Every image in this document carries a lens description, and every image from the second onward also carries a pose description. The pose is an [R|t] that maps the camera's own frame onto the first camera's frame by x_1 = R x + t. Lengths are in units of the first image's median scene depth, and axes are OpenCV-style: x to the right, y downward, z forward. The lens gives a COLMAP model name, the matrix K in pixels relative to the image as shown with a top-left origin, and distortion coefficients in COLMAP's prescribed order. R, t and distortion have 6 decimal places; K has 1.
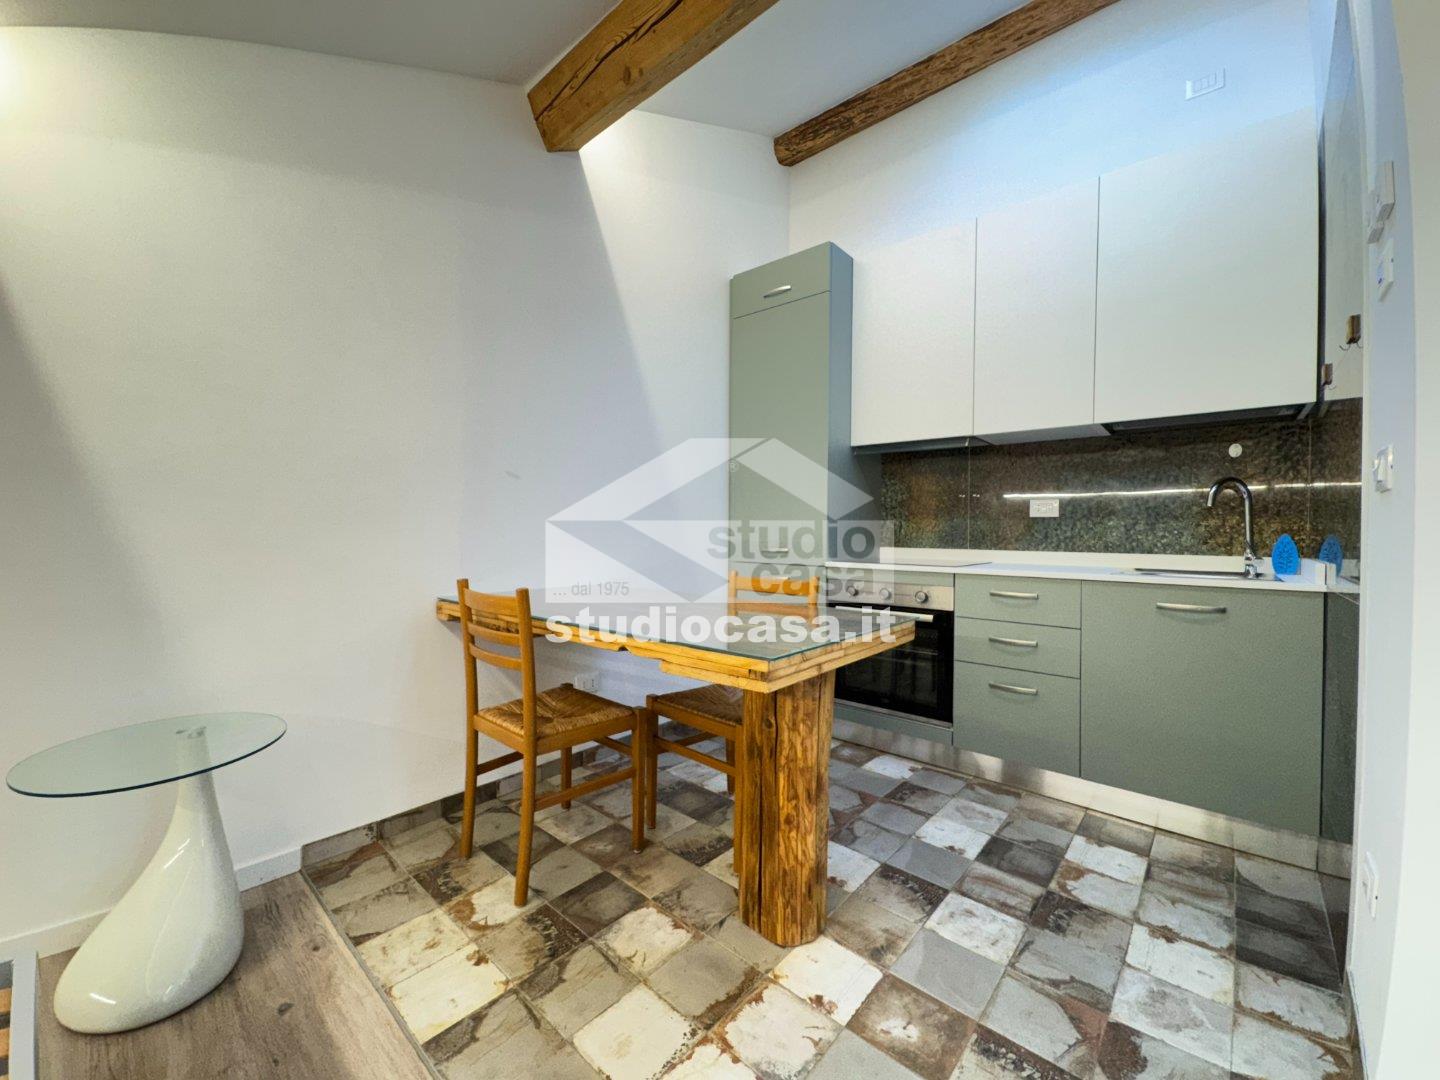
lens RADIAL K [[576.1, 0, 718.3], [0, 576.1, 545.1], [0, 0, 1]] dist [-0.000327, -0.000566]
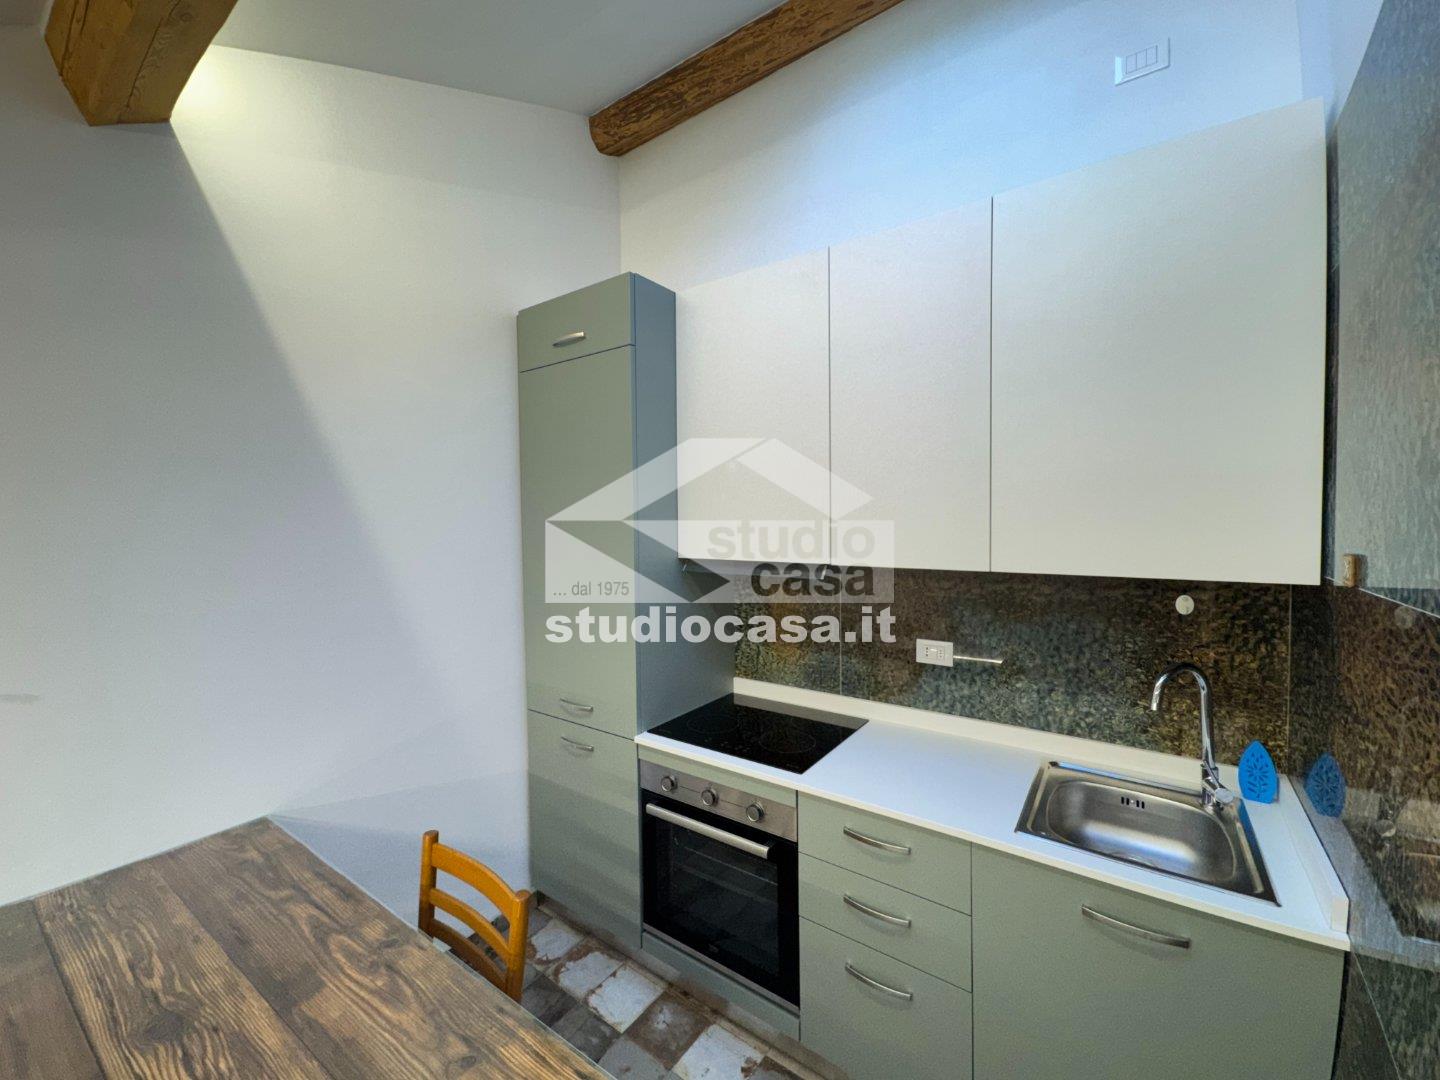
lens RADIAL K [[576.1, 0, 723.1], [0, 576.1, 544.2], [0, 0, 1]] dist [-0.000327, -0.000566]
pose [[0.994940, -0.024264, 0.097493, 0.249946], [0.022316, 0.999530, 0.021017, -0.235186], [-0.097957, -0.018735, 0.995014, 0.327741]]
